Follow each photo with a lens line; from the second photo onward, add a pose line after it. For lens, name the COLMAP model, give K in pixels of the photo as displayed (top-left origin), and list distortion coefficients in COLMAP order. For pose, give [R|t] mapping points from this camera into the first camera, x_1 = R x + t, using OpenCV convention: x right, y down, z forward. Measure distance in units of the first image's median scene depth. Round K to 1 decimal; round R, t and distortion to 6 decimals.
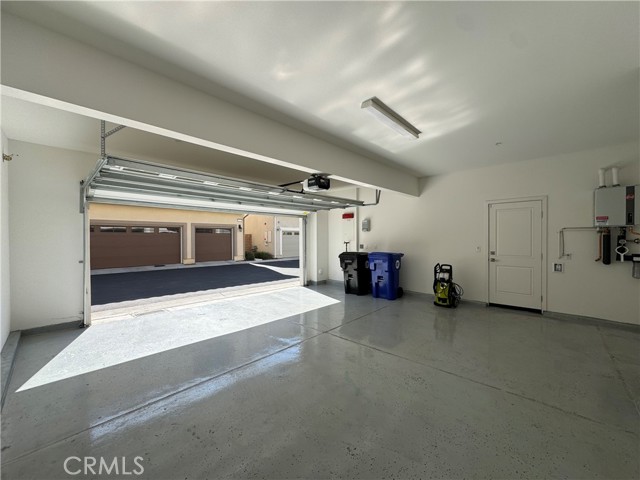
lens RADIAL K [[255.1, 0, 323.0], [0, 255.1, 241.8], [0, 0, 1]] dist [-0.002818, 0.000853]
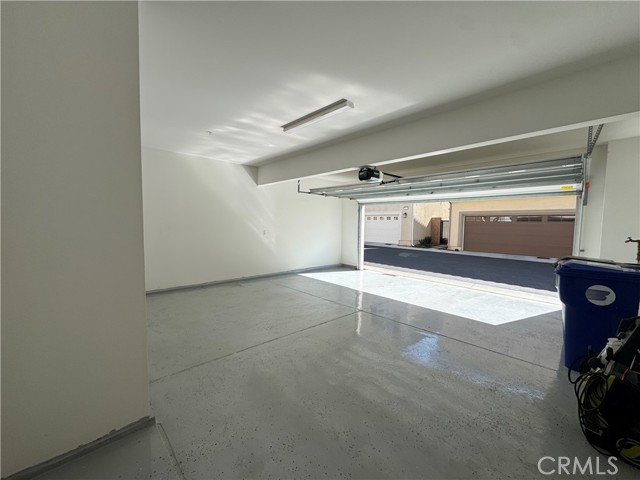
lens RADIAL K [[255.1, 0, 315.7], [0, 255.1, 239.5], [0, 0, 1]] dist [-0.002818, 0.000853]
pose [[-0.063339, 0.061963, -0.996067, 1.706015], [-0.030862, 0.997472, 0.064013, -0.027815], [0.997515, 0.034795, -0.061266, 1.330834]]
